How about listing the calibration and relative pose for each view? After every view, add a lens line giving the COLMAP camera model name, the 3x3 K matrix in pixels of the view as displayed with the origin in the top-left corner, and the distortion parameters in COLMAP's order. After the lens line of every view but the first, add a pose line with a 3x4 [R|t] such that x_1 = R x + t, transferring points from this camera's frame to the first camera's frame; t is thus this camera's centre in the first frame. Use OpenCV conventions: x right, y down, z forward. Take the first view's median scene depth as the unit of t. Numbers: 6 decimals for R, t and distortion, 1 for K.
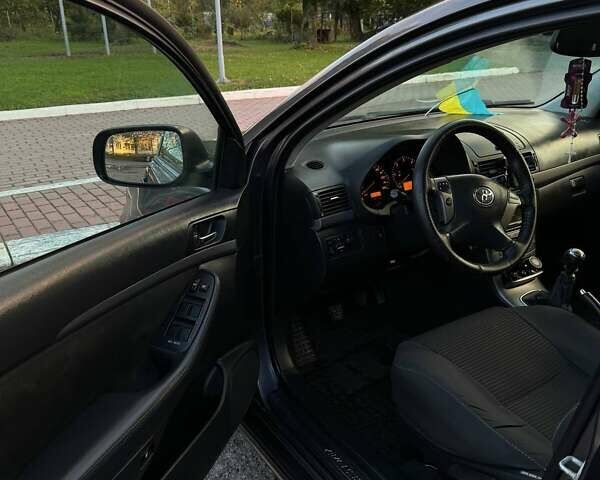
lens RADIAL K [[562.0, 0, 299.2], [0, 562.0, 252.1], [0, 0, 1]] dist [-0.000326, -0.032234]
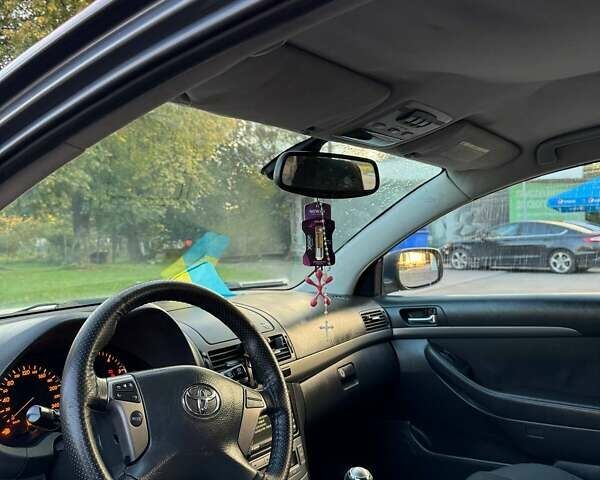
lens RADIAL K [[552.2, 0, 300.0], [0, 552.2, 240.0], [0, 0, 1]] dist [0.198298, -0.424906]
pose [[0.931651, -0.003793, 0.363334, 0.179472], [0.146046, 0.919526, -0.364887, -0.020388], [-0.332711, 0.393011, 0.857231, 0.329855]]
